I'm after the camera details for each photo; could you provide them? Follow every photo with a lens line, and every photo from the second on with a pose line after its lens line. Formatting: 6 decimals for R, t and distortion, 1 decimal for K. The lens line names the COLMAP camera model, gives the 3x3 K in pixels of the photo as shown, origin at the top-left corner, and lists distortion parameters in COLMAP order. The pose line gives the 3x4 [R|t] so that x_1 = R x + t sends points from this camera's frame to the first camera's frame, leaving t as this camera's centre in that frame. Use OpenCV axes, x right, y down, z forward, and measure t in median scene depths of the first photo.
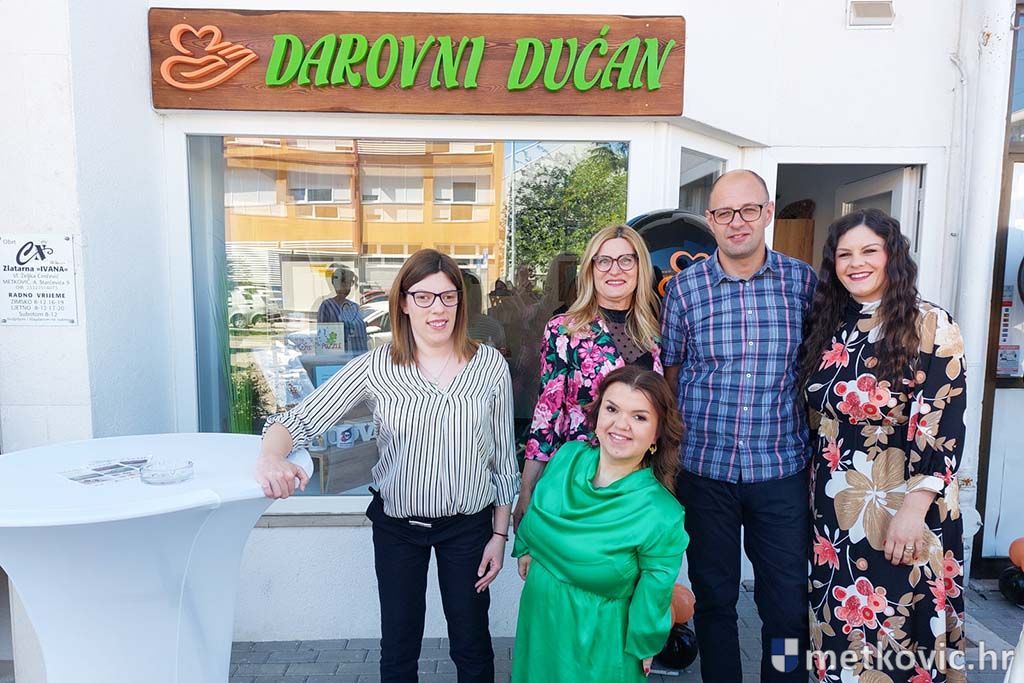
lens RADIAL K [[717.0, 0, 512.9], [0, 717.0, 367.6], [0, 0, 1]] dist [0.054525, -0.060264]
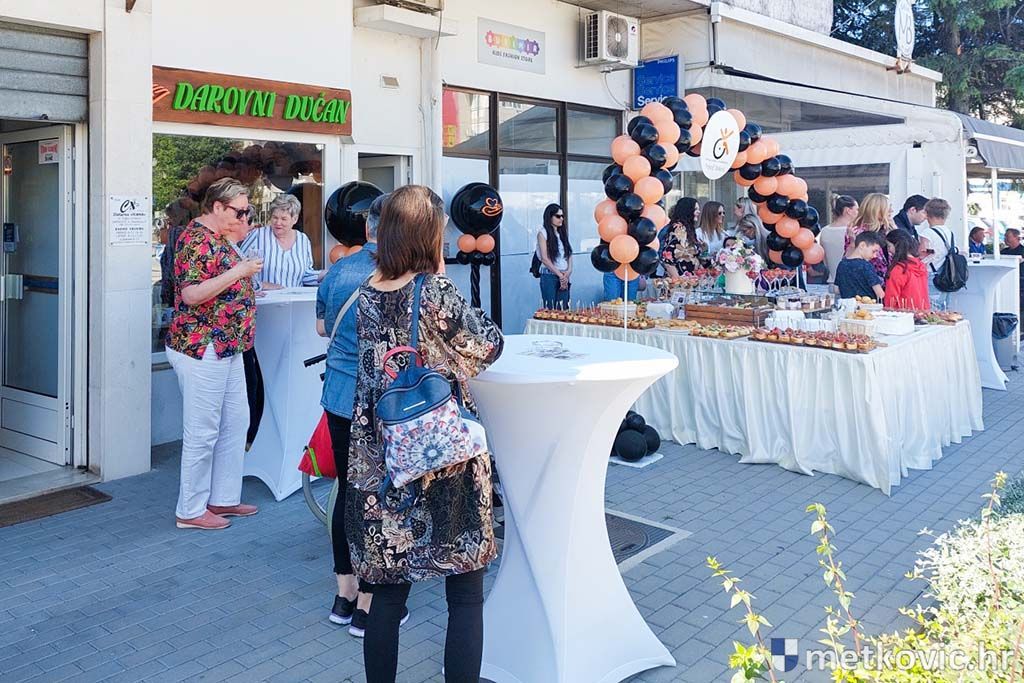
lens RADIAL K [[907.0, 0, 512.2], [0, 907.0, 337.5], [0, 0, 1]] dist [0.004488, -0.002733]
pose [[0.632598, -0.122885, 0.764670, -1.580816], [0.114151, 0.991343, 0.064877, 0.115697], [-0.766022, 0.046247, 0.641149, -1.033483]]
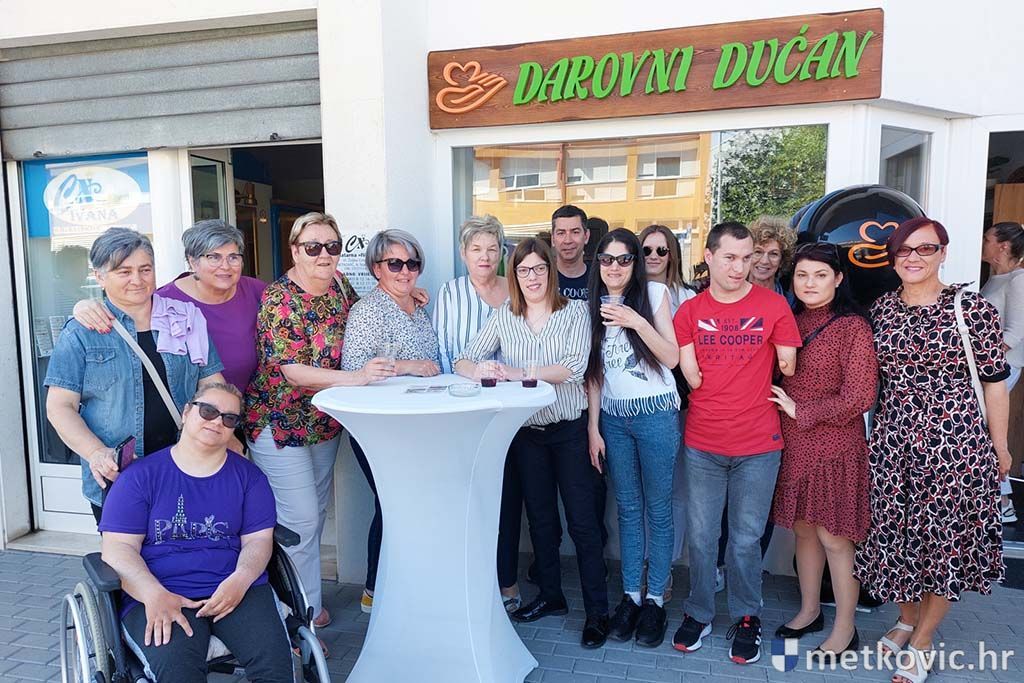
lens RADIAL K [[717.0, 0, 510.4], [0, 717.0, 349.4], [0, 0, 1]] dist [0.054525, -0.060264]
pose [[0.961083, 0.011163, -0.276033, 0.005198], [-0.009458, 0.999927, 0.007510, 0.026987], [0.276096, -0.004607, 0.961119, -0.207173]]
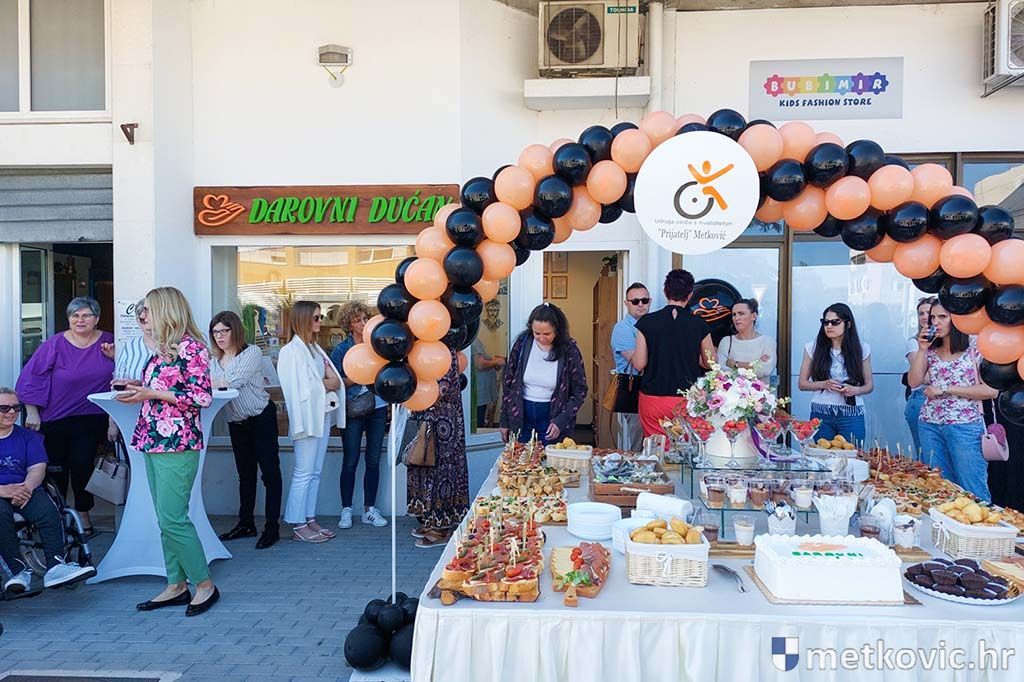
lens RADIAL K [[717.0, 0, 498.0], [0, 717.0, 336.8], [0, 0, 1]] dist [0.054525, -0.060264]
pose [[0.994019, -0.002117, -0.109187, 0.547849], [-0.007687, 0.995976, -0.089287, 0.091450], [0.108937, 0.089592, 0.990003, -0.848310]]
